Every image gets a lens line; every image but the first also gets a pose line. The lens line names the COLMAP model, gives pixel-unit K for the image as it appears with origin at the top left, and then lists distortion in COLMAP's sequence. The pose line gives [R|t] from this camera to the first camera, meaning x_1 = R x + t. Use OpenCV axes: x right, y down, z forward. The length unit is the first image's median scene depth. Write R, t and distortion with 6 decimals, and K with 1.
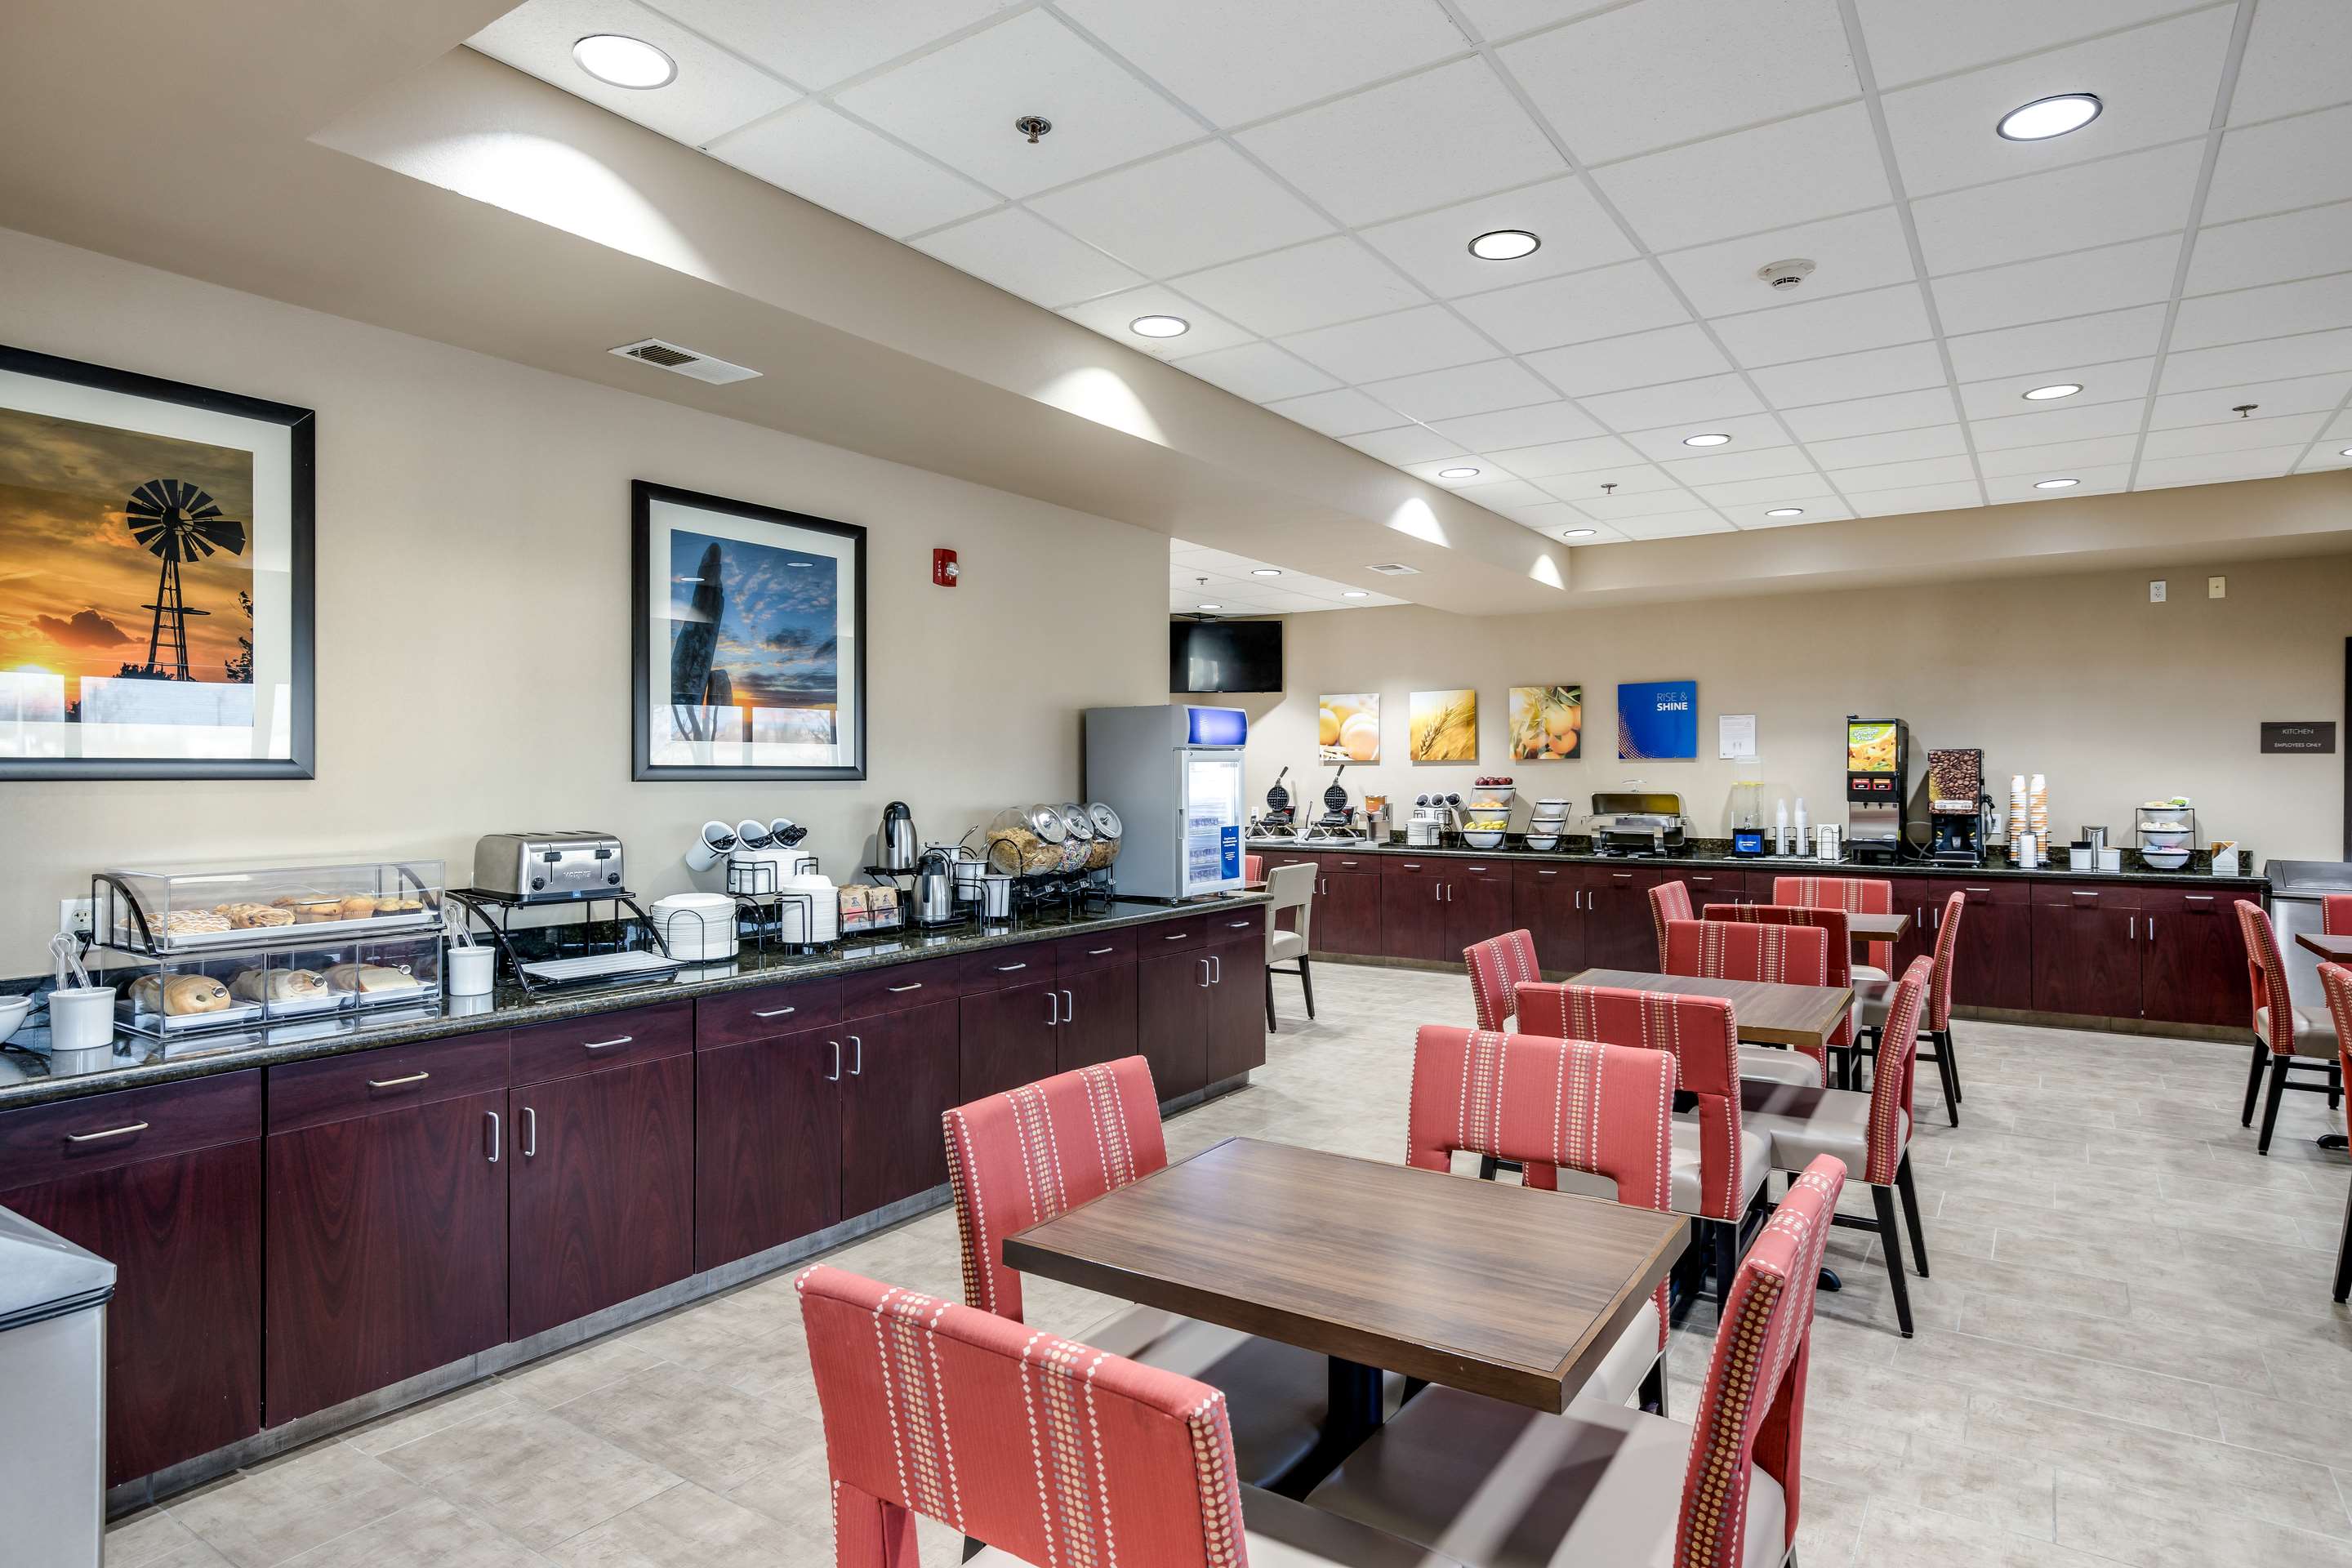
lens RADIAL K [[1285.9, 0, 1191.5], [0, 1285.9, 767.0], [0, 0, 1]] dist [-0.002203, 0.004013]
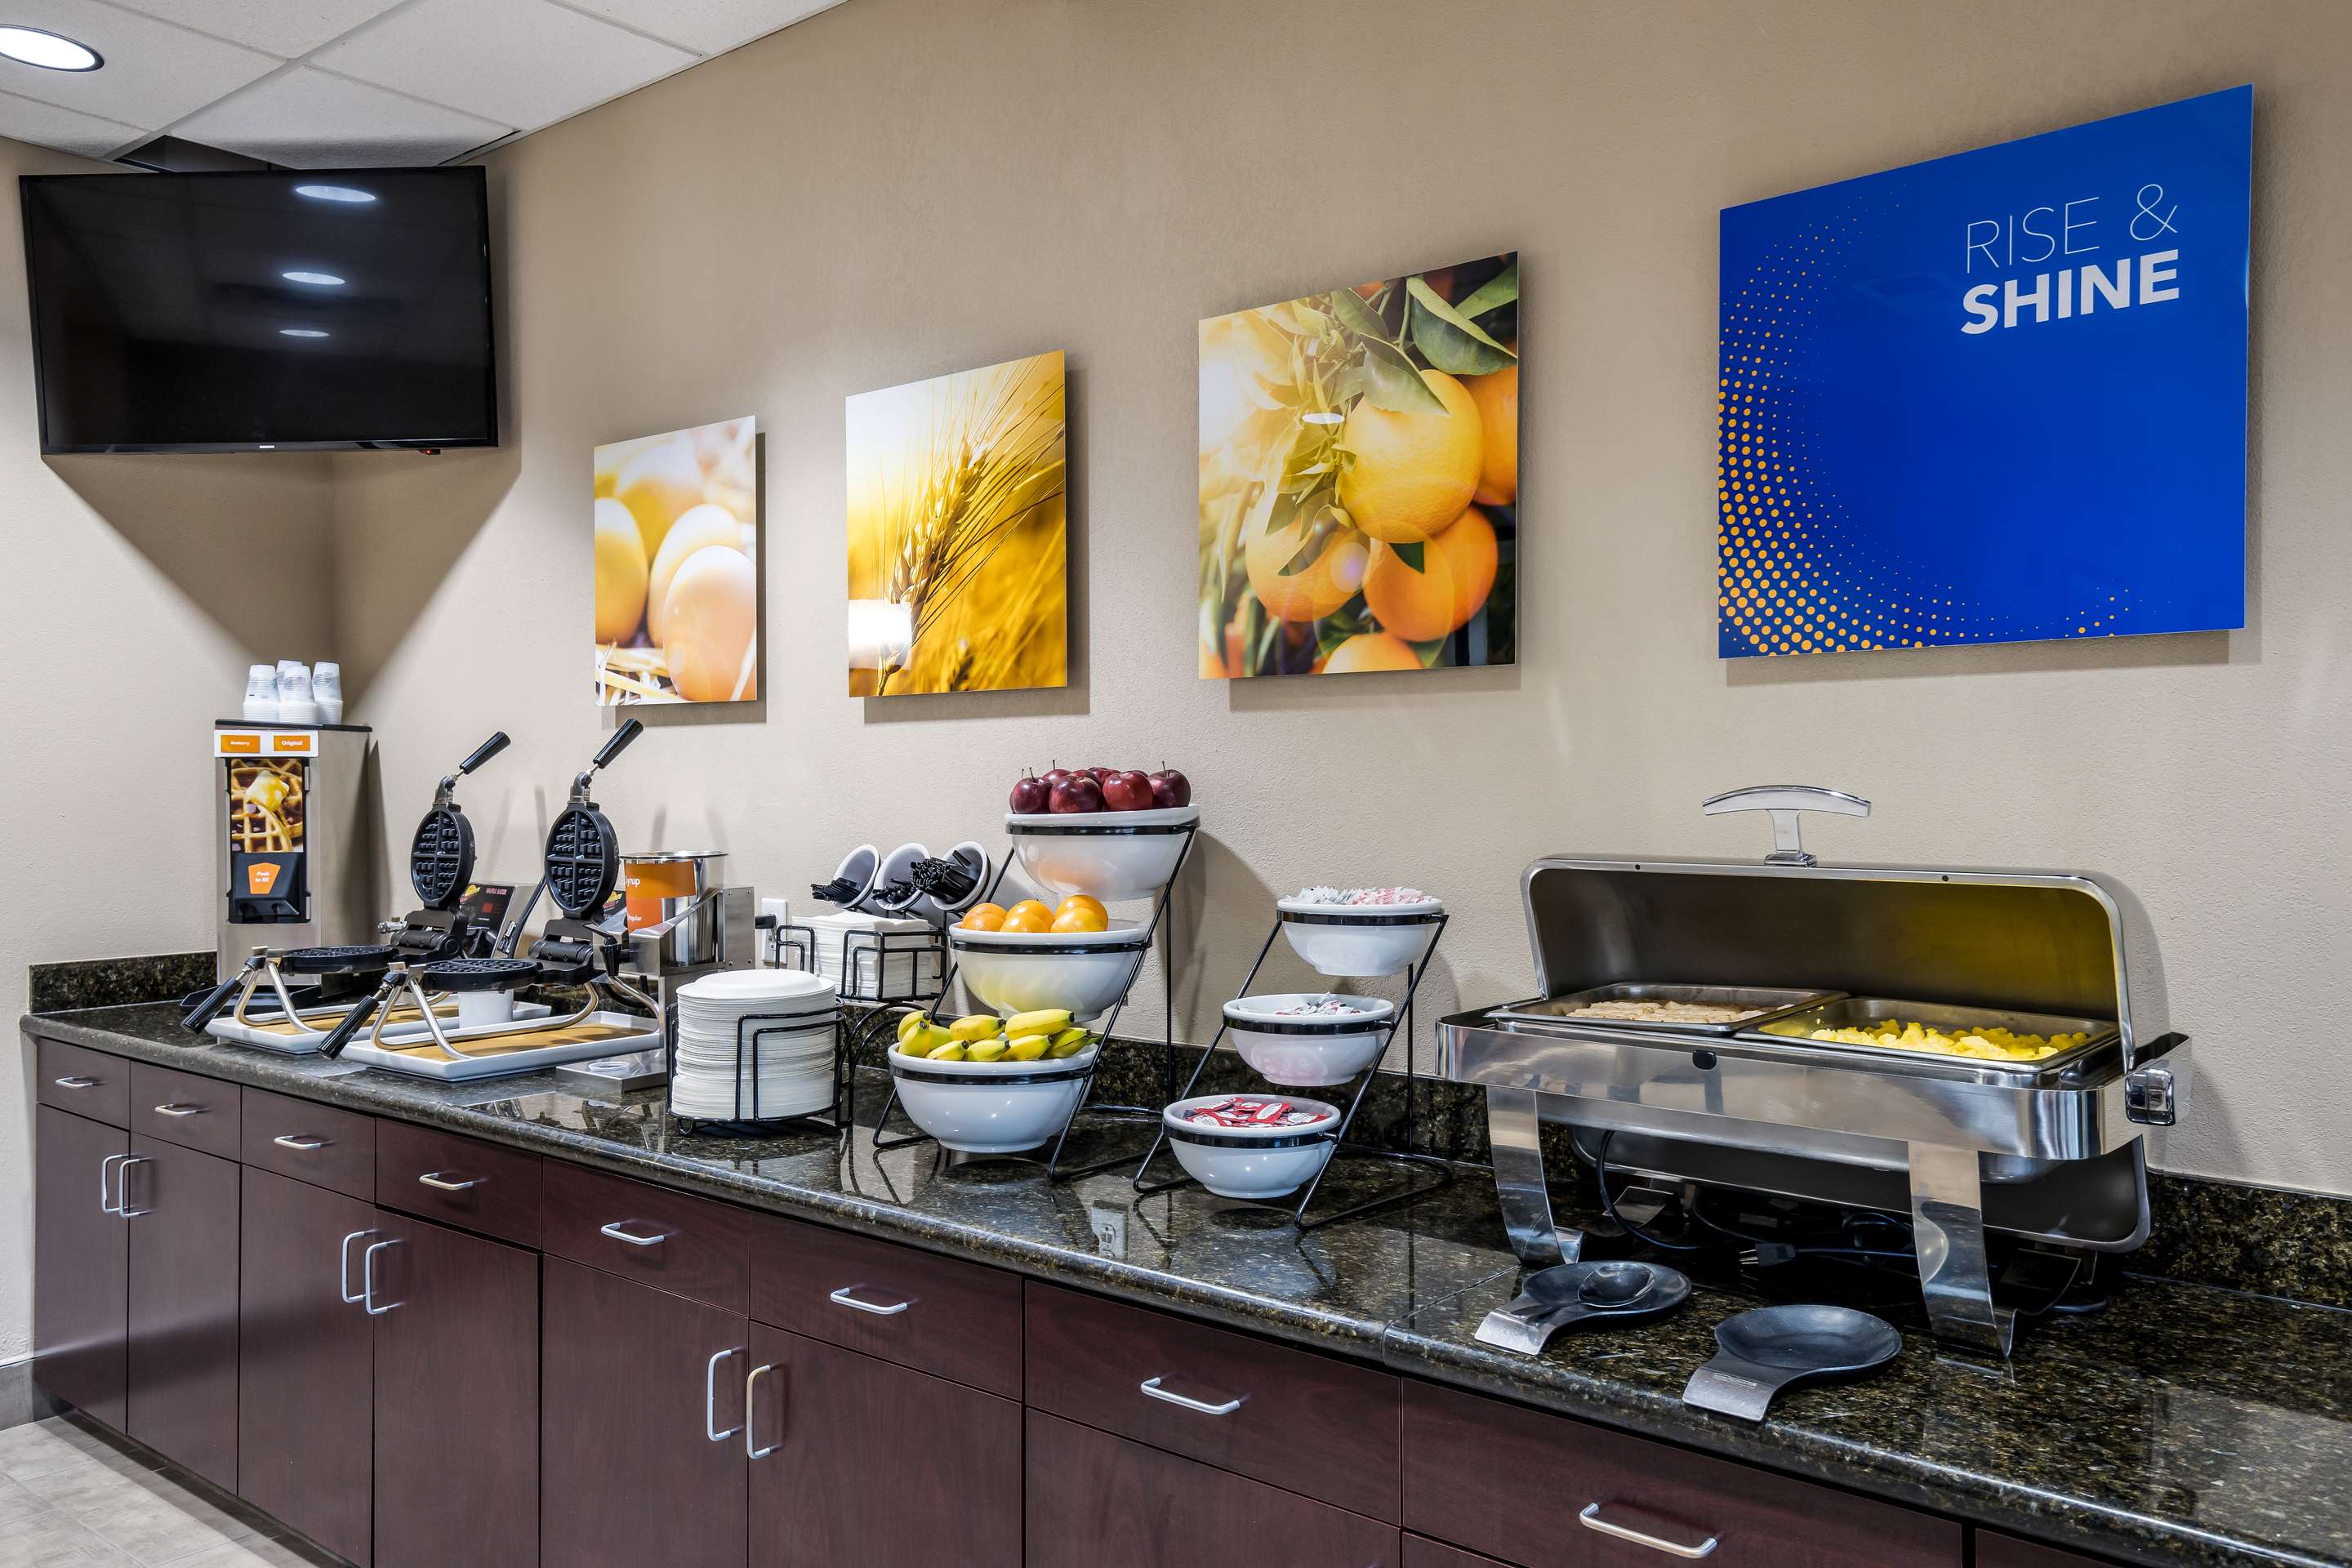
lens RADIAL K [[1755.5, 0, 1178.6], [0, 1755.5, 783.8], [0, 0, 1]] dist [0.031614, -0.000281]
pose [[0.994634, -0.000074, -0.103461, 0.557824], [0.001032, 0.999957, 0.009210, 0.015613], [0.103456, -0.009267, 0.994591, 1.493815]]
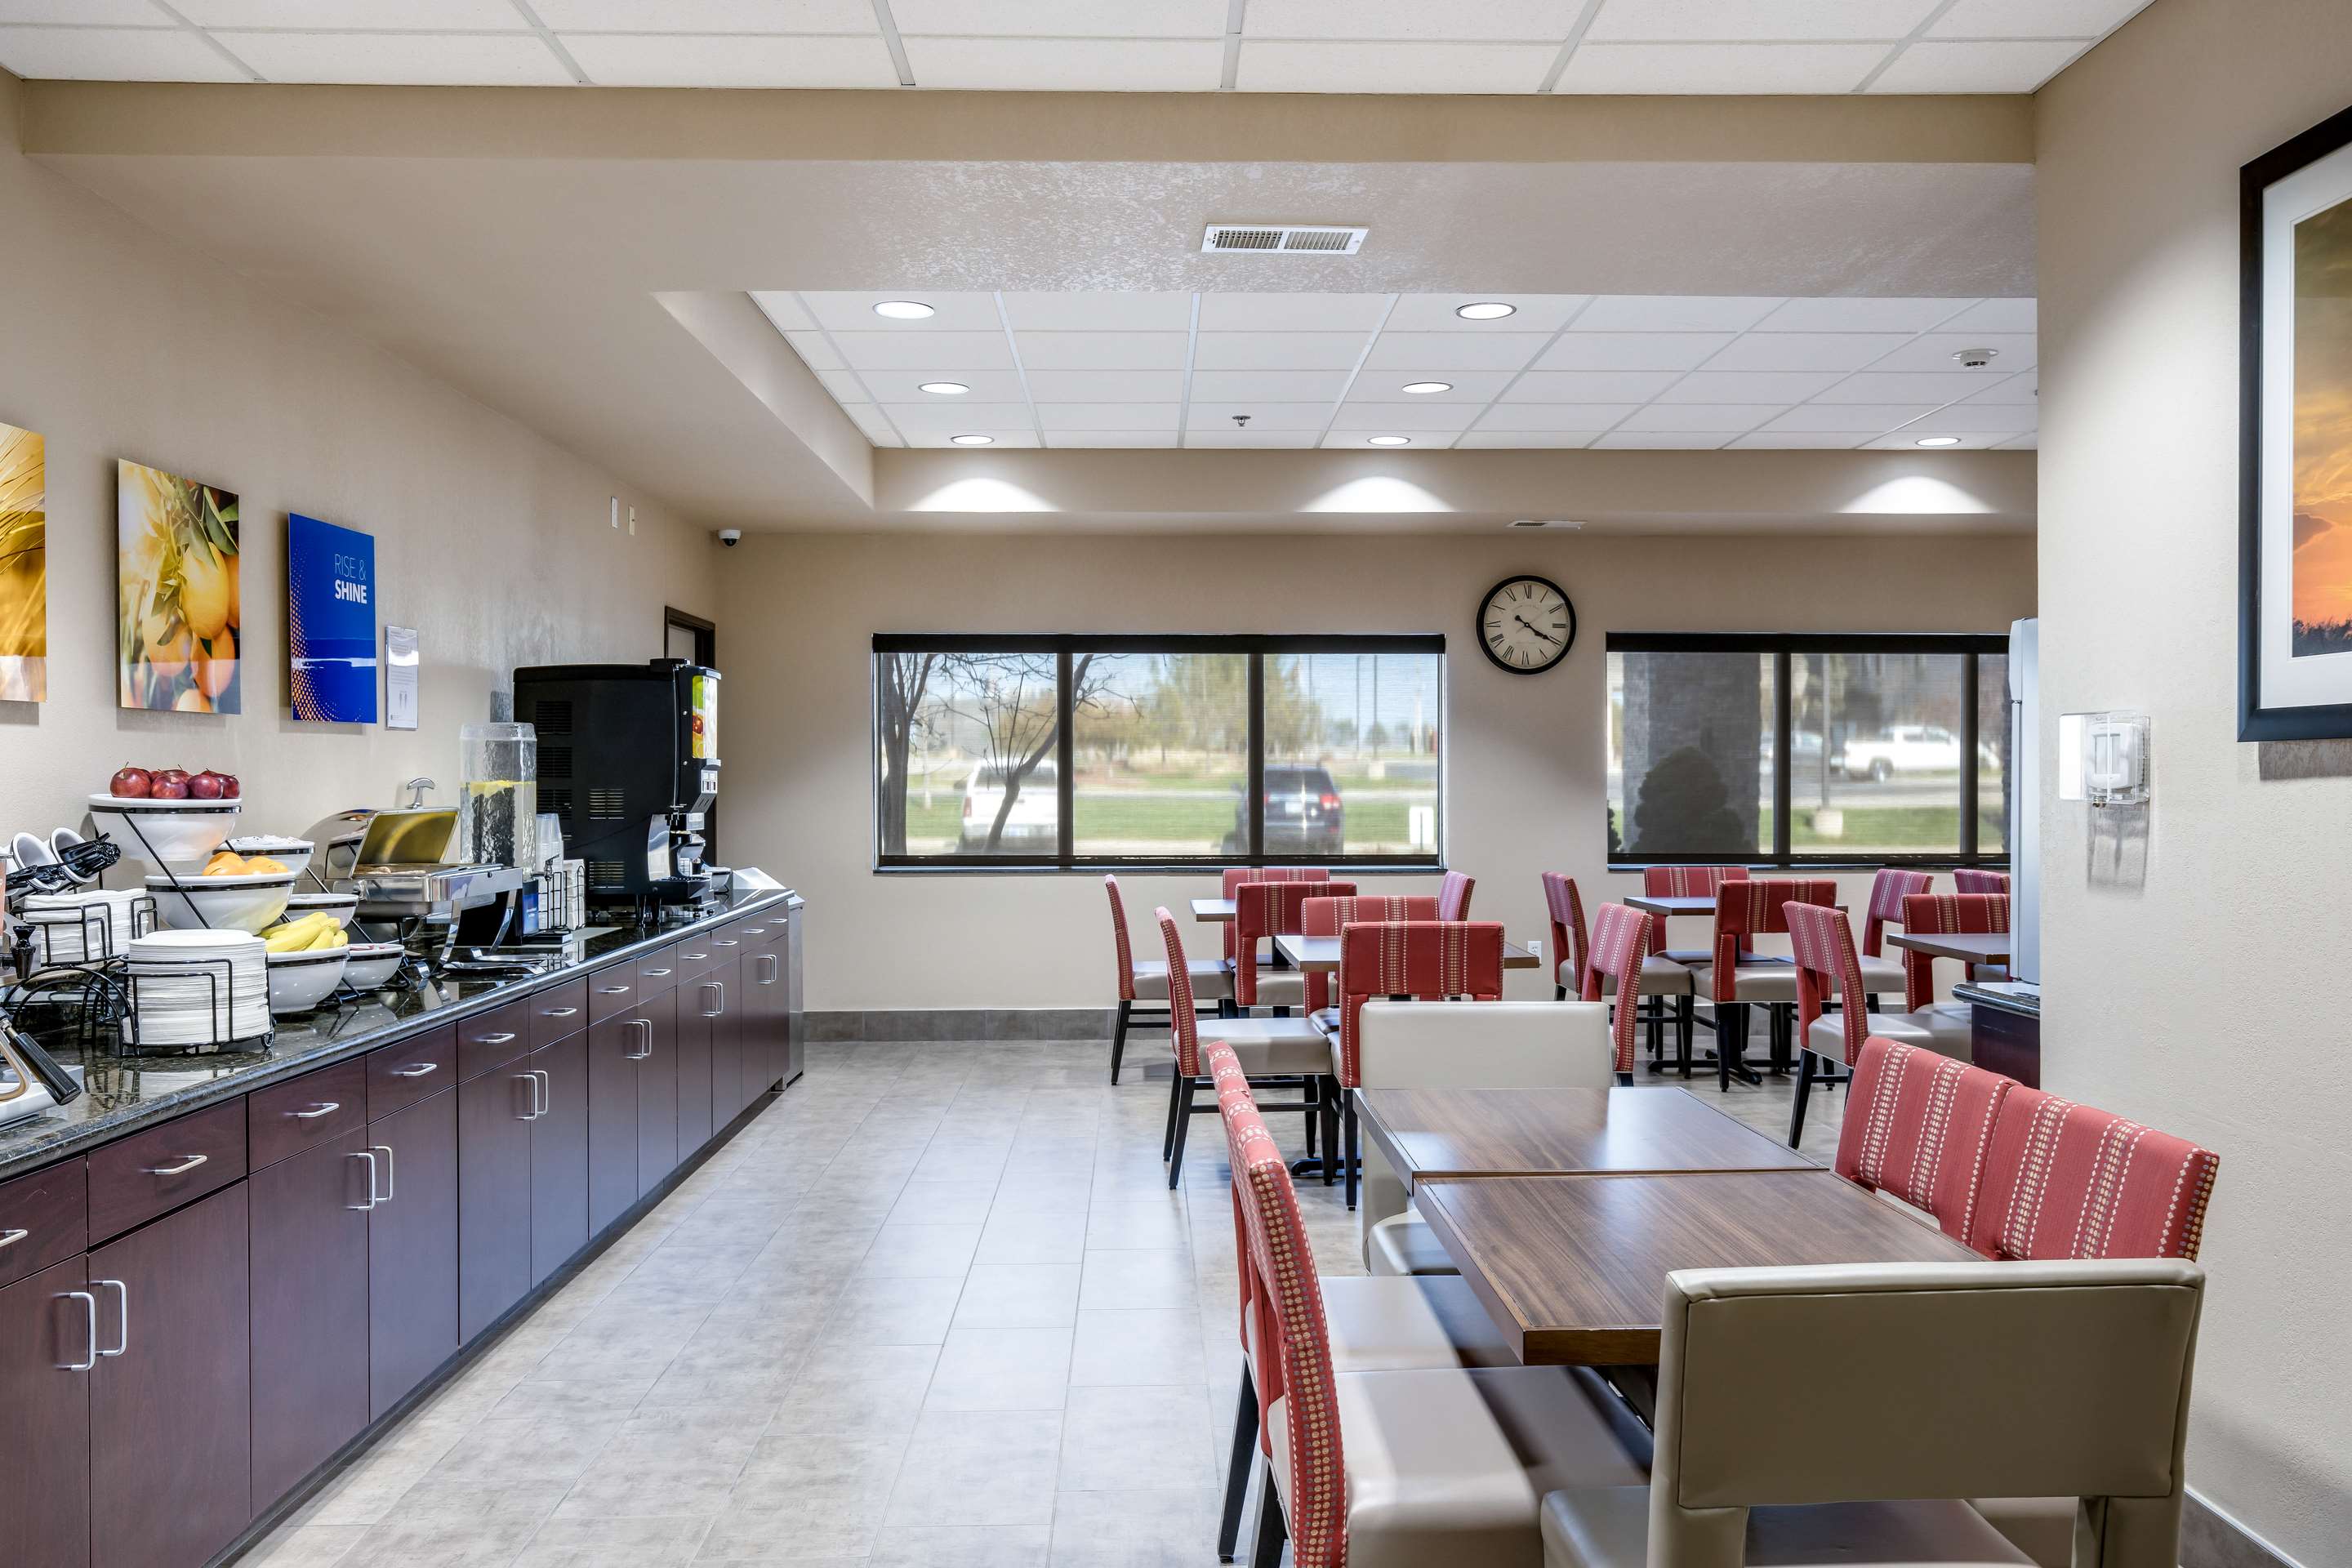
lens RADIAL K [[2160.0, 0, 1180.6], [0, 2160.0, 763.1], [0, 0, 1]] dist [0.229484, 0.016694]
pose [[-0.571653, 0.008277, 0.820453, -0.621652], [0.001874, 0.999960, -0.008783, 0.023130], [-0.820493, -0.003483, -0.571646, 2.246605]]
